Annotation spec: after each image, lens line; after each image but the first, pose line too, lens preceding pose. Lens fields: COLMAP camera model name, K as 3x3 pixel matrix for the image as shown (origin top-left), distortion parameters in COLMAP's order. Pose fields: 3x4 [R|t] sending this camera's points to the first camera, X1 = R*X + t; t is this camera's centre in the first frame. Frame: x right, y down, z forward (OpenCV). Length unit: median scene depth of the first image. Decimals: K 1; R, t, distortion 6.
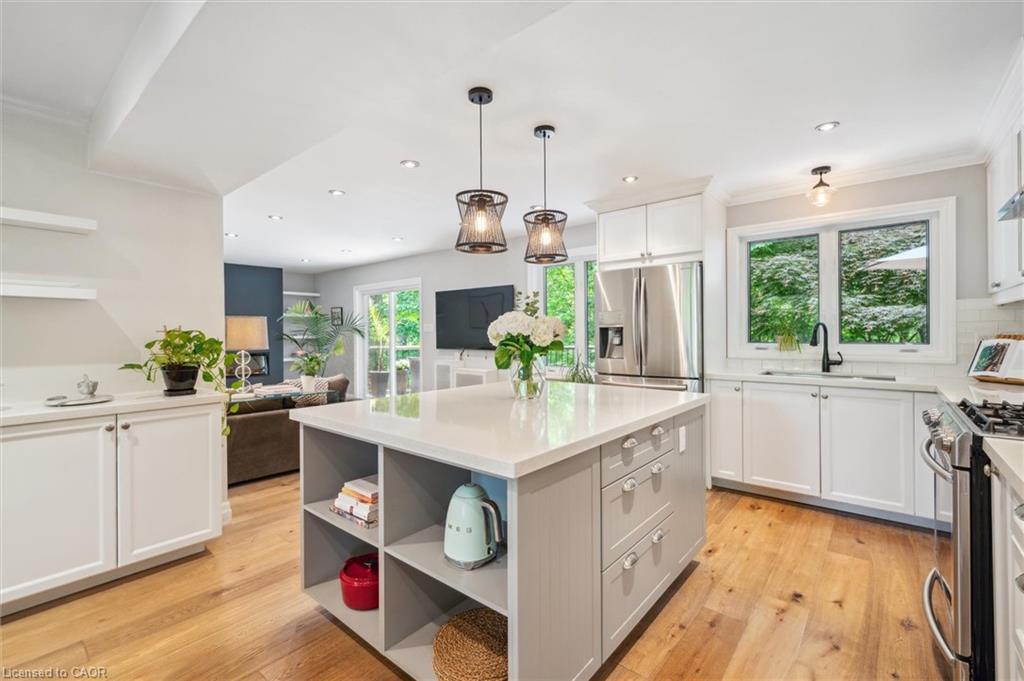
lens RADIAL K [[439.0, 0, 508.9], [0, 439.0, 333.8], [0, 0, 1]] dist [0.009028, -0.000664]
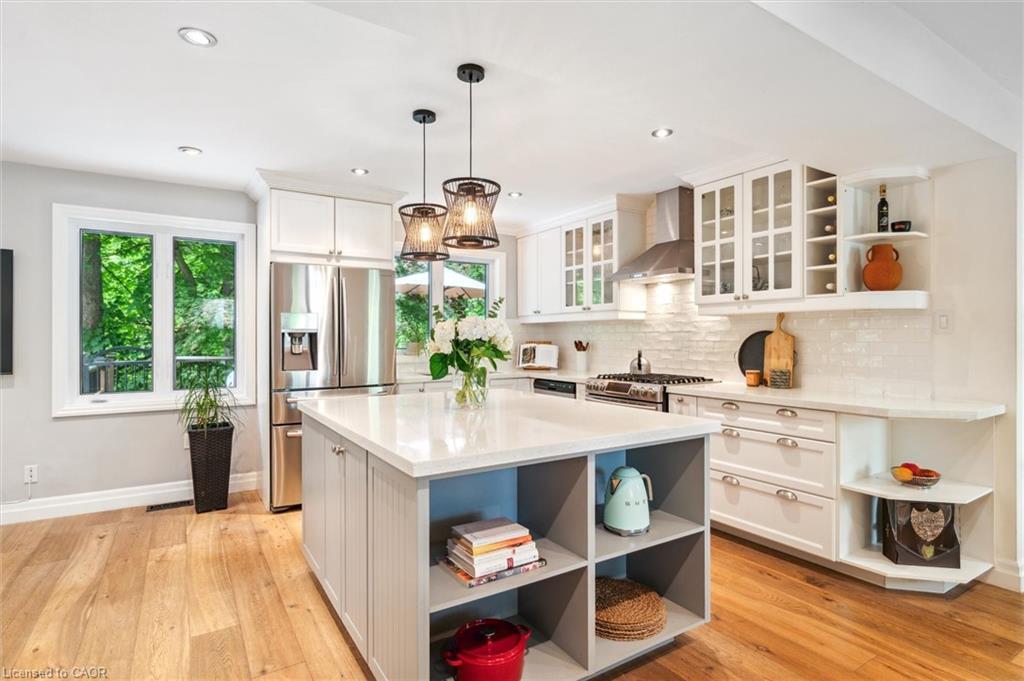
lens RADIAL K [[521.9, 0, 510.7], [0, 521.9, 337.7], [0, 0, 1]] dist [-0.004358, -0.000851]
pose [[0.307830, 0.006744, 0.951418, -0.737507], [0.003342, 0.999961, -0.008169, 0.004111], [-0.951436, 0.005694, 0.307795, 0.421596]]
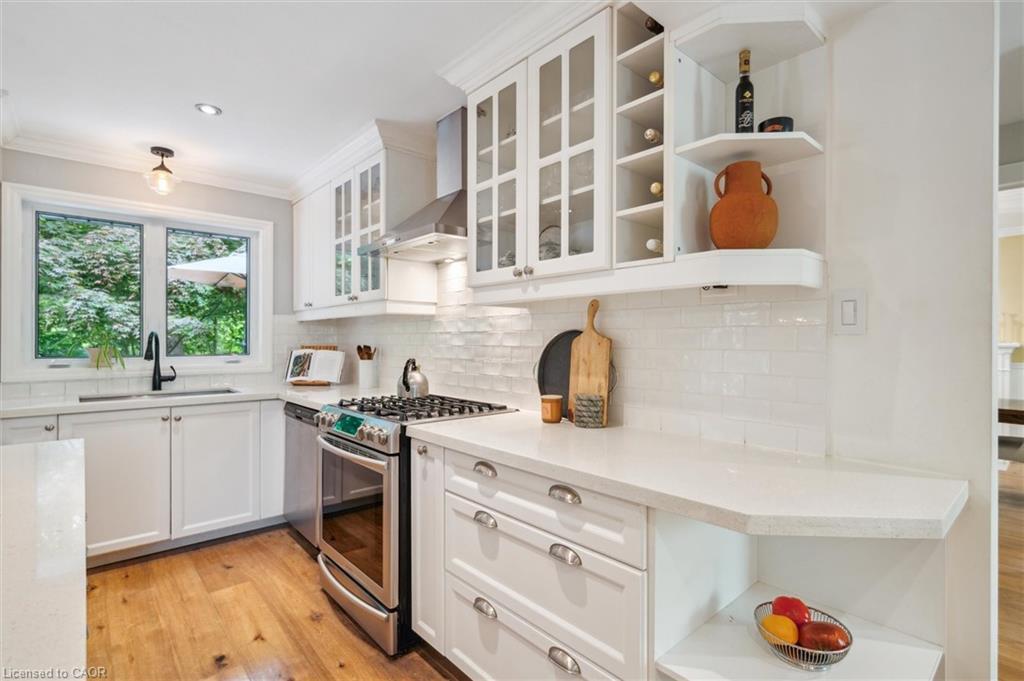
lens RADIAL K [[489.7, 0, 509.7], [0, 489.7, 341.3], [0, 0, 1]] dist [-0.002812, -0.000573]
pose [[0.159944, 0.006107, 0.987107, -0.117643], [0.002206, 0.999976, -0.006544, 0.000084], [-0.987124, 0.003224, 0.159927, 0.212317]]
